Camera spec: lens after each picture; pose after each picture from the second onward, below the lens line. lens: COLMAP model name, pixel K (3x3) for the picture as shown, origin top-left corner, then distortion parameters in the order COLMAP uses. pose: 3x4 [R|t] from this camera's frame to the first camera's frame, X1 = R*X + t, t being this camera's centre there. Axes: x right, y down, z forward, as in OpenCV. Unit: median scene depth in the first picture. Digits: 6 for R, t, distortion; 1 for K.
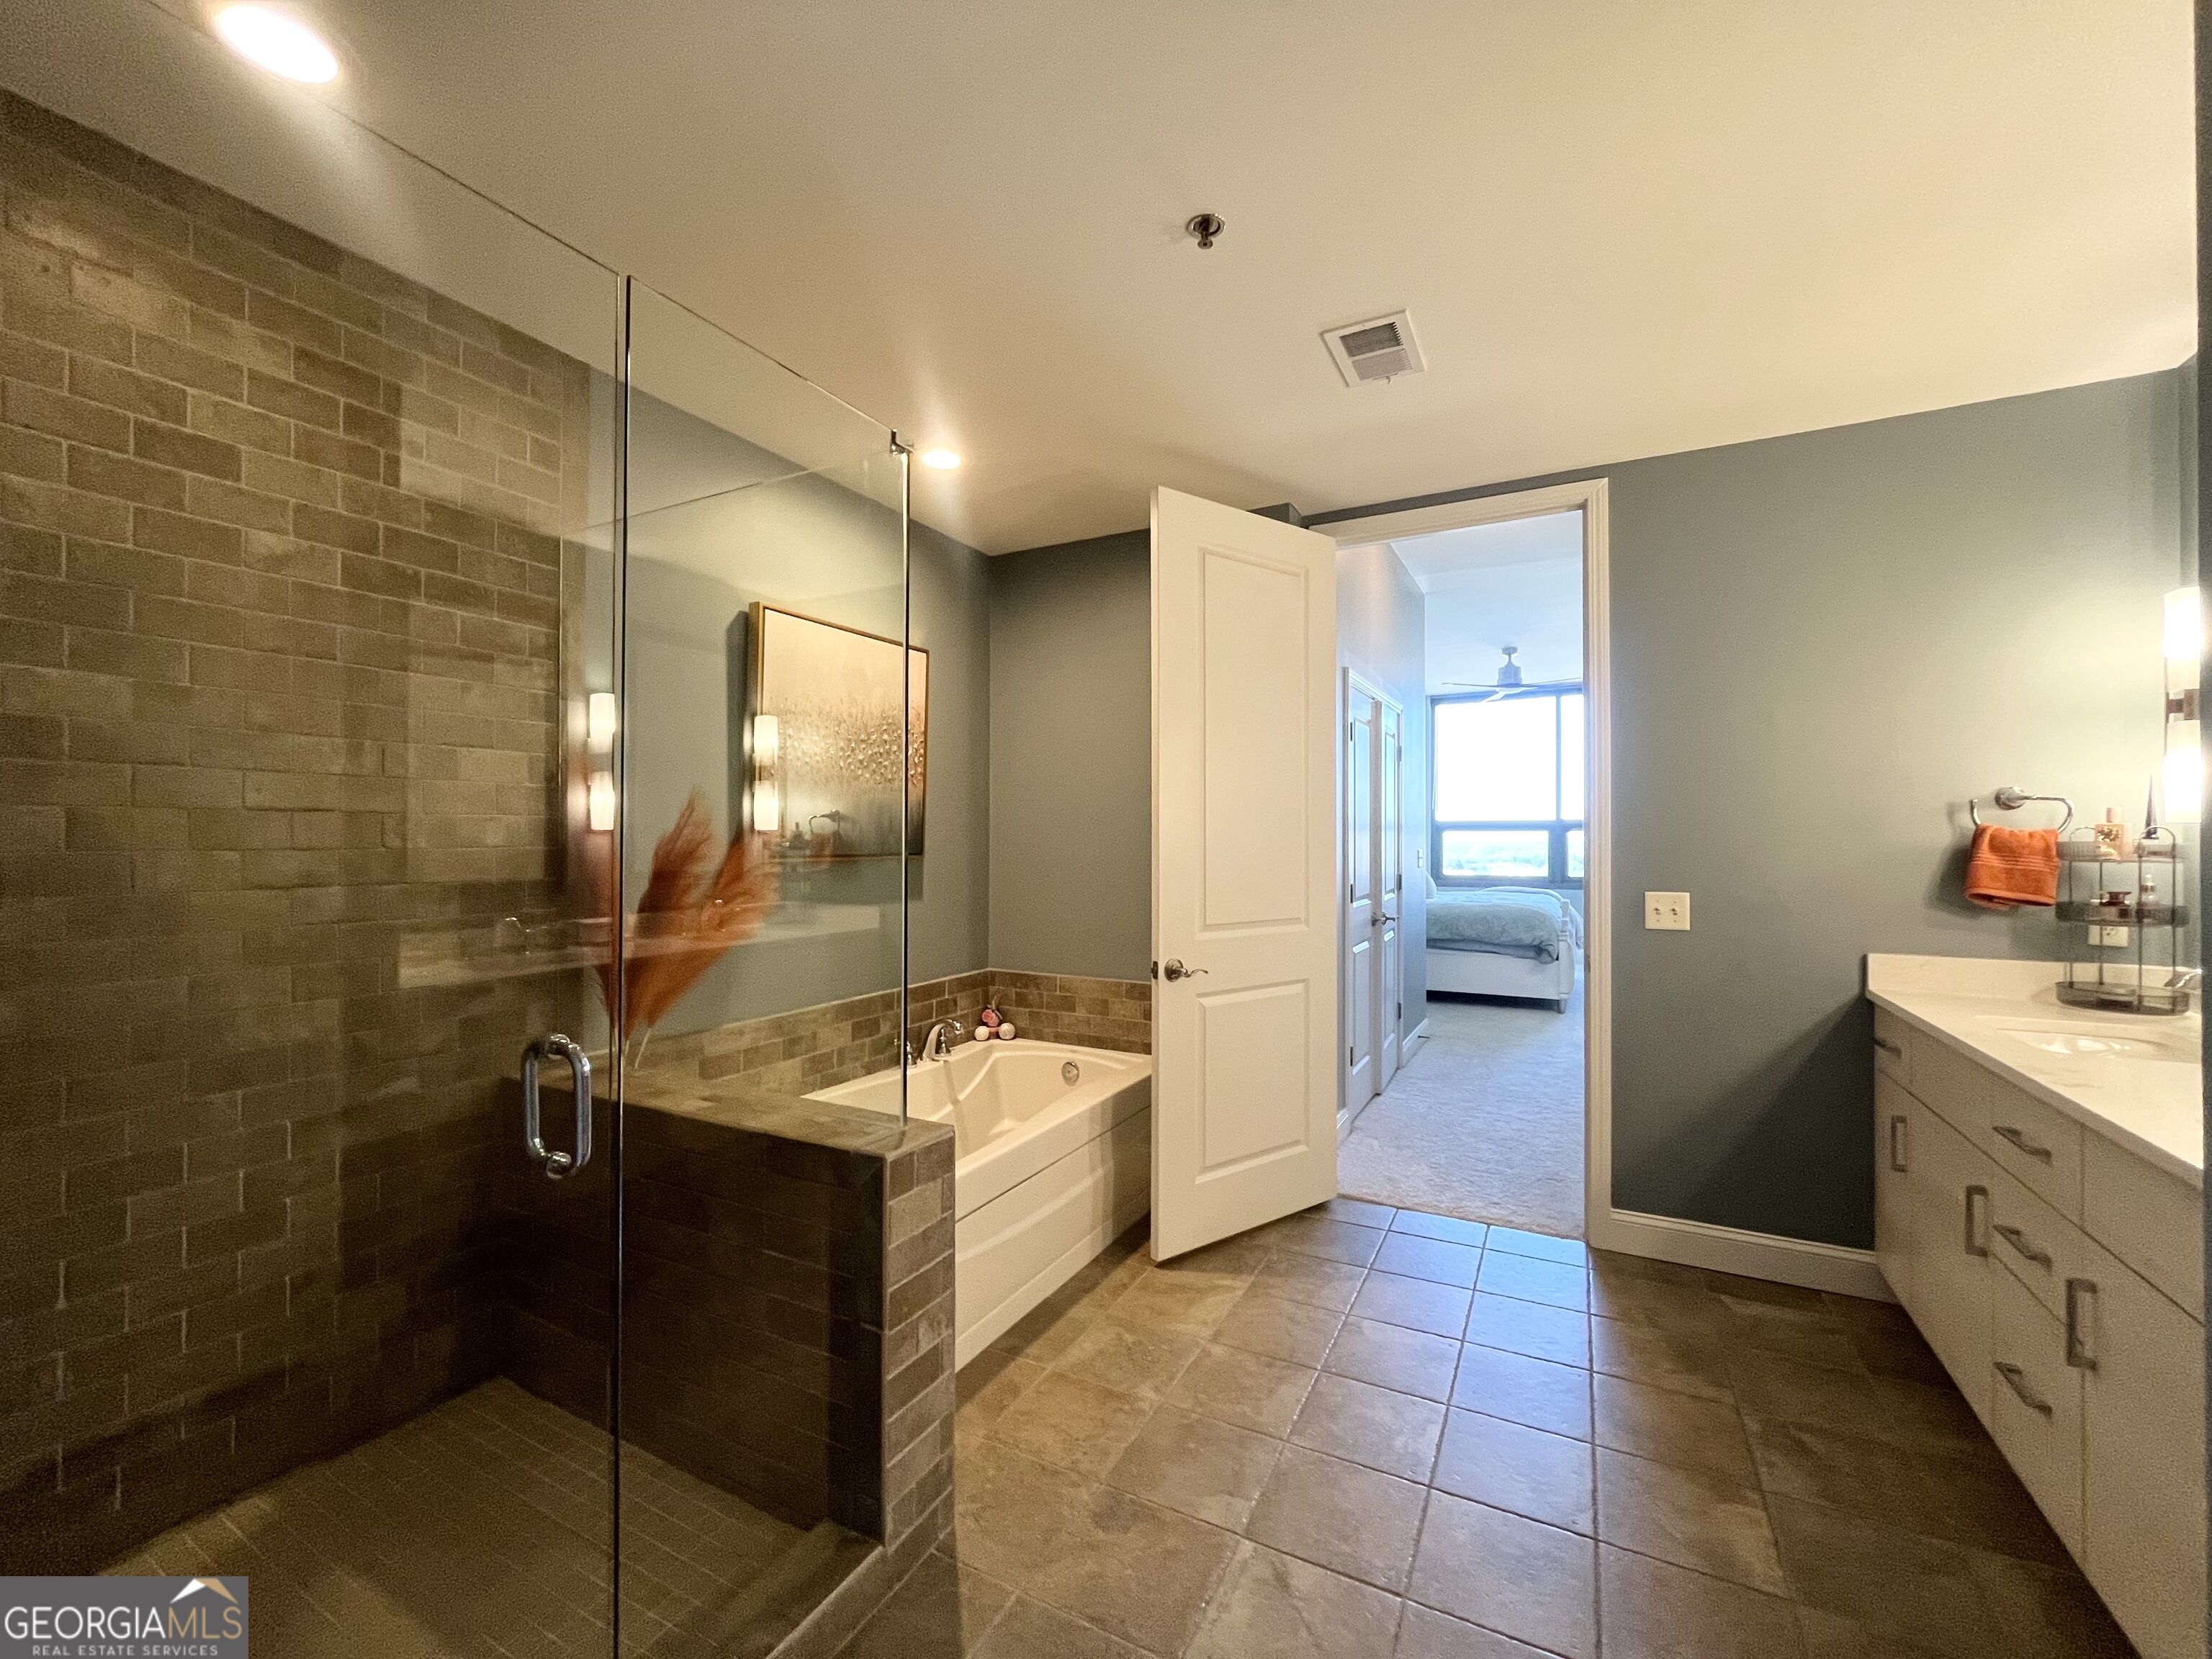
lens RADIAL K [[899.1, 0, 1108.7], [0, 899.1, 829.7], [0, 0, 1]] dist [-0.002448, -0.000083]
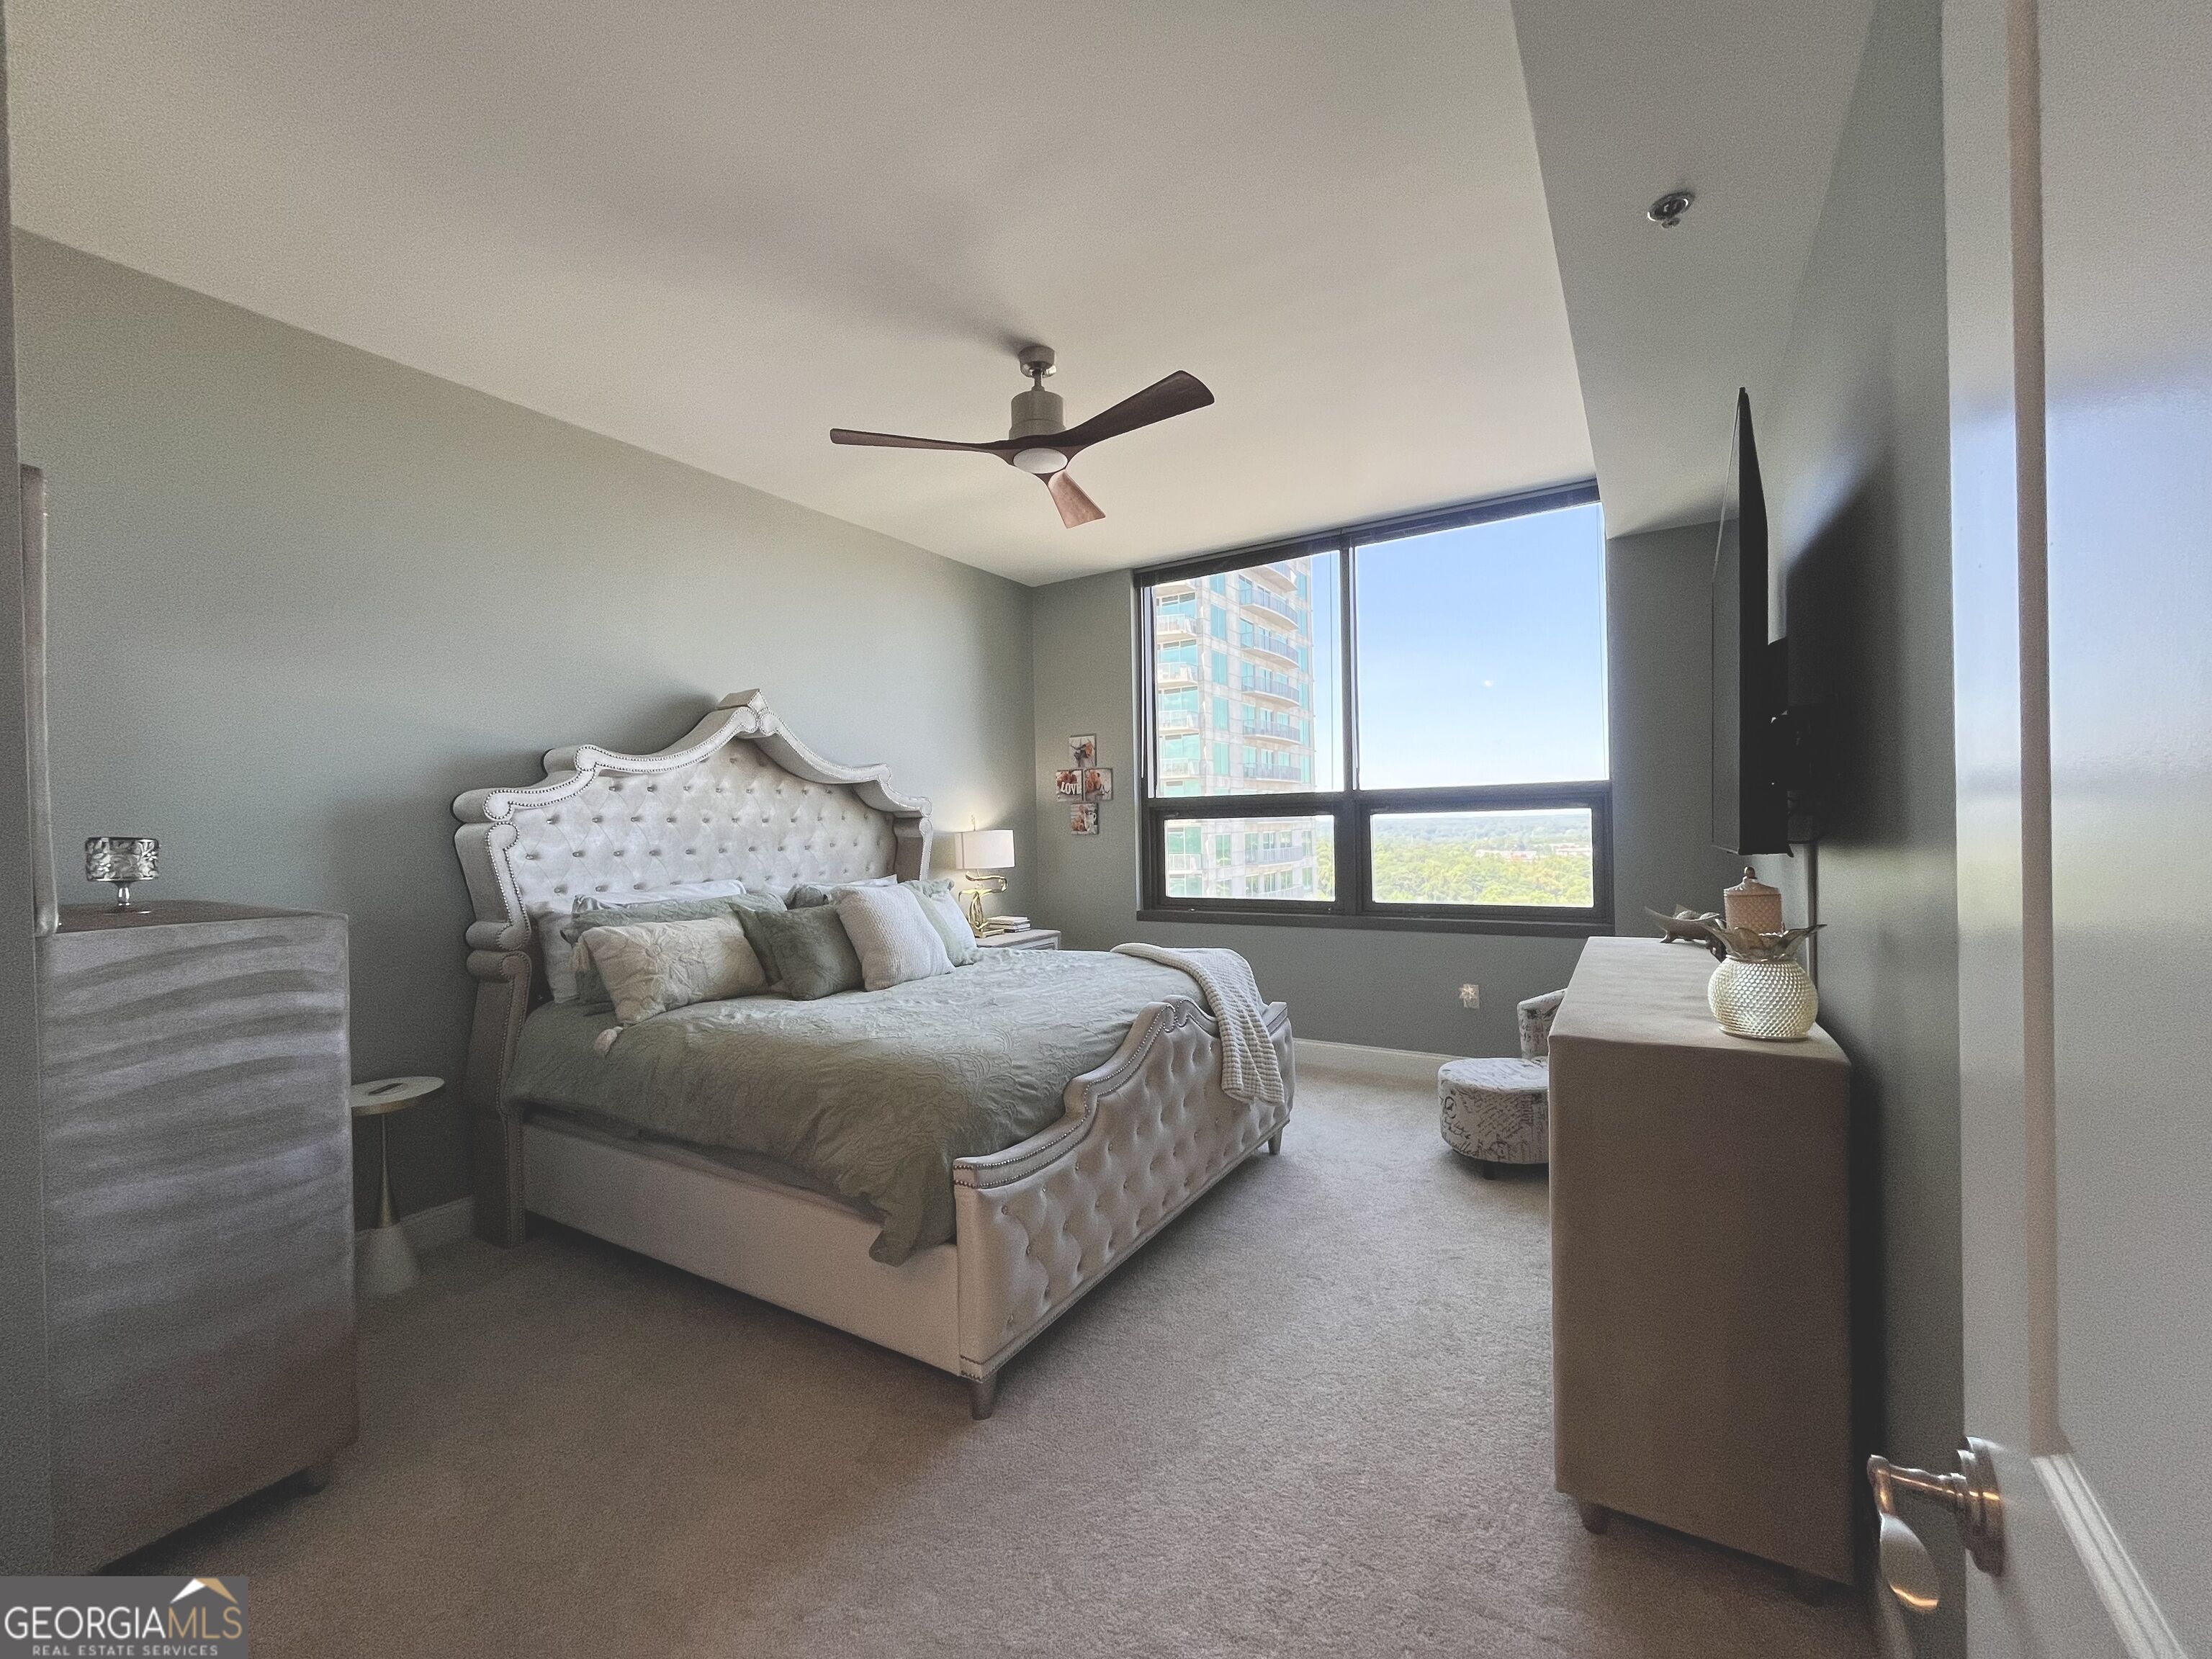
lens RADIAL K [[899.1, 0, 1108.7], [0, 899.1, 829.7], [0, 0, 1]] dist [-0.002448, -0.000083]
pose [[0.997517, -0.023058, -0.066539, 1.478542], [0.024187, 0.999576, 0.016221, 0.000297], [0.066137, -0.017790, 0.997652, 1.814030]]
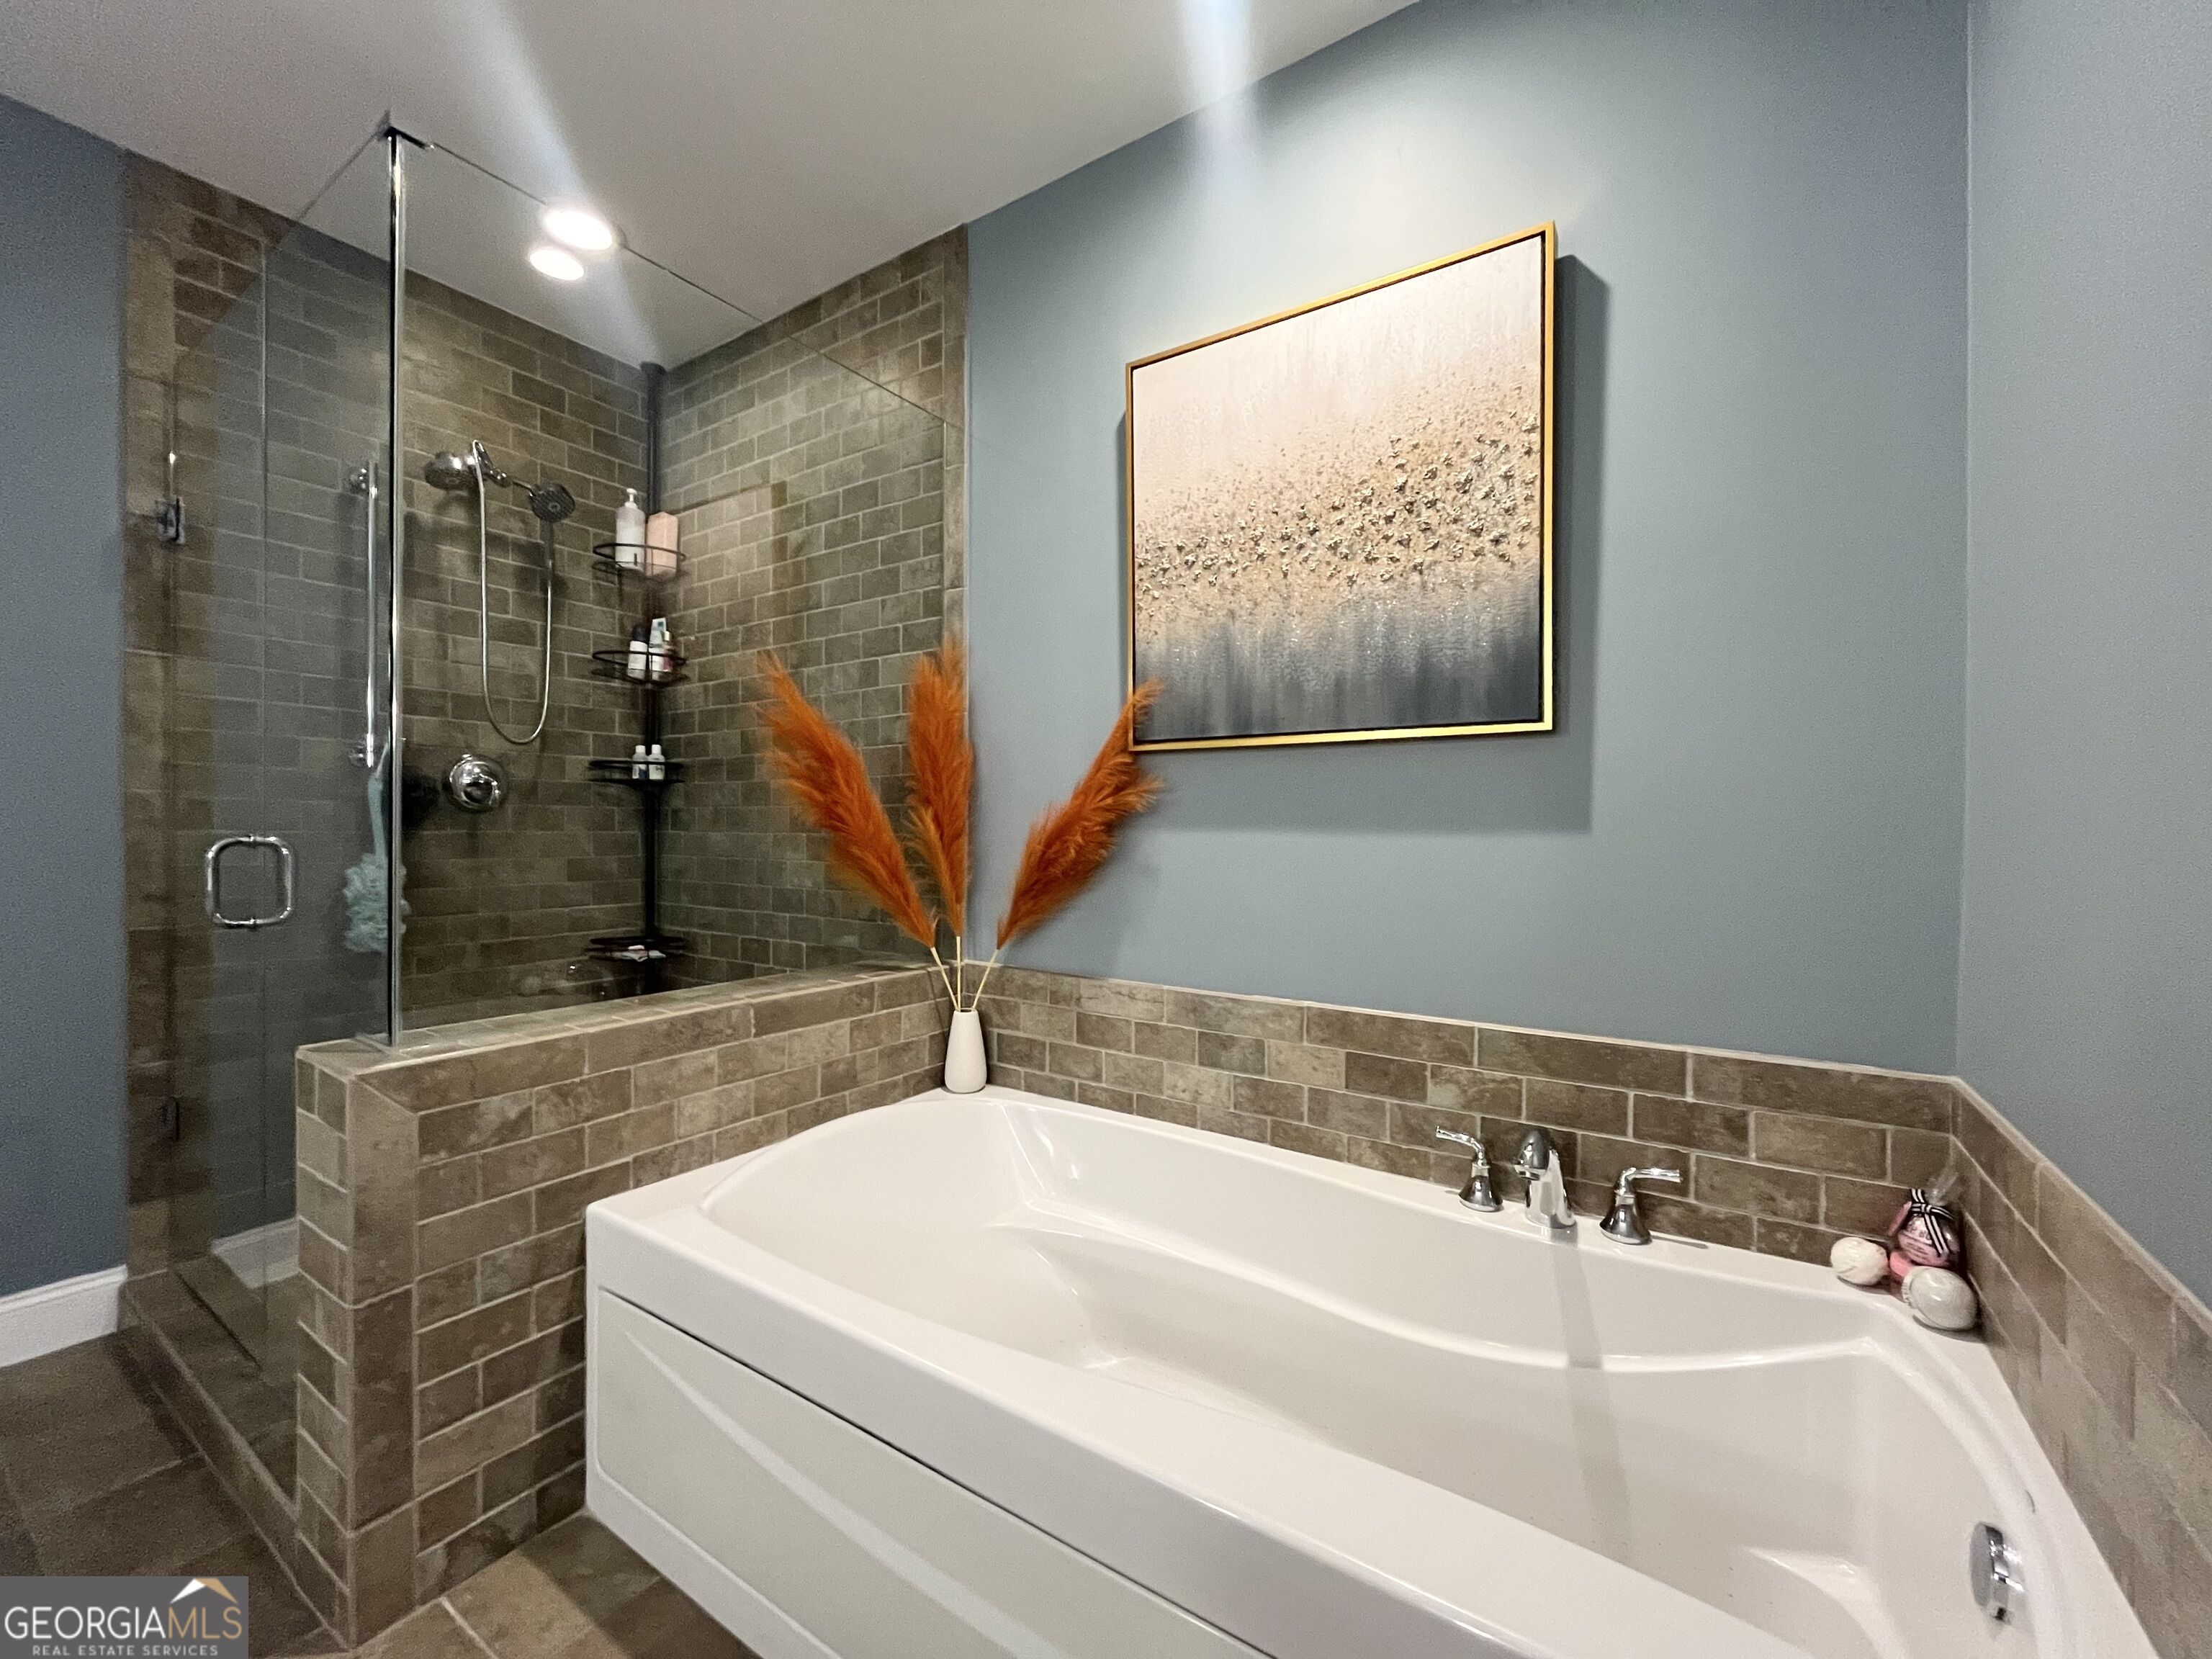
lens RADIAL K [[892.8, 0, 1108.3], [0, 892.8, 833.1], [0, 0, 1]] dist [-0.002539, -0.000868]
pose [[-0.099571, 0.003843, -0.995023, 0.308676], [0.005524, 0.999979, 0.003310, 0.106670], [0.995015, -0.005167, -0.099590, 1.158151]]
